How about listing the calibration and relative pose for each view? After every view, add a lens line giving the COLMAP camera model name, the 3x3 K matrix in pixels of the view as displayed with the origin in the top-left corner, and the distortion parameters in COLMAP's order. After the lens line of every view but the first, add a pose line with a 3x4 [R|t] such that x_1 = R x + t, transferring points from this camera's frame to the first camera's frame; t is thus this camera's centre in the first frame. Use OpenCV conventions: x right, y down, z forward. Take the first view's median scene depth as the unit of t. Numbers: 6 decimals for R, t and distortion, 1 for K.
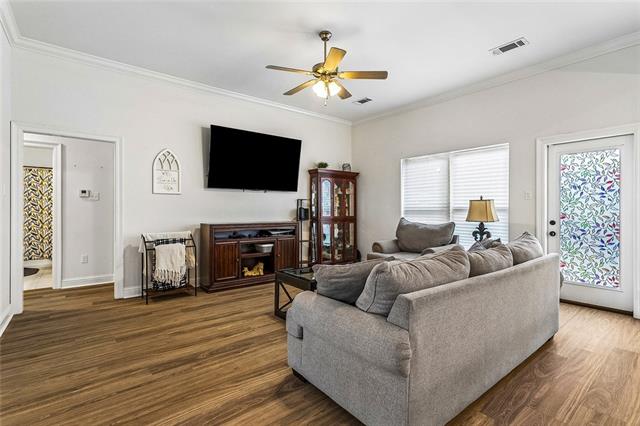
lens RADIAL K [[301.6, 0, 319.8], [0, 301.6, 210.7], [0, 0, 1]] dist [-0.008537, 0.001302]
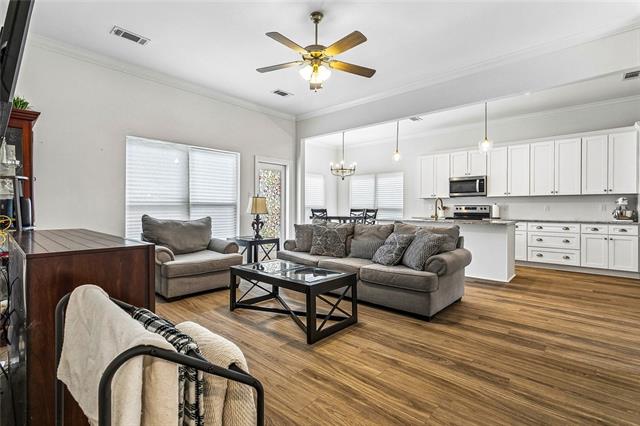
lens RADIAL K [[301.6, 0, 317.1], [0, 301.6, 207.8], [0, 0, 1]] dist [-0.008537, 0.001302]
pose [[-0.151397, 0.000099, 0.988473, -1.176779], [0.006273, 0.999980, 0.000861, 0.017169], [-0.988453, 0.006331, -0.151394, 1.470896]]
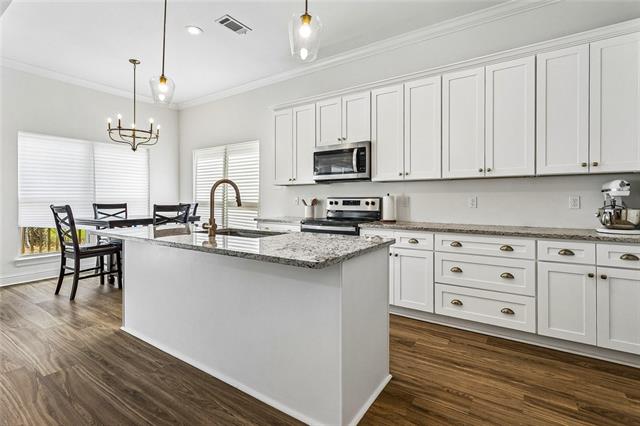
lens RADIAL K [[301.6, 0, 325.1], [0, 301.6, 200.4], [0, 0, 1]] dist [-0.008537, 0.001302]
pose [[-0.306201, -0.004435, 0.951957, -0.710544], [0.009458, 0.999926, 0.007700, 0.013525], [-0.951920, 0.011361, -0.306136, 0.954105]]
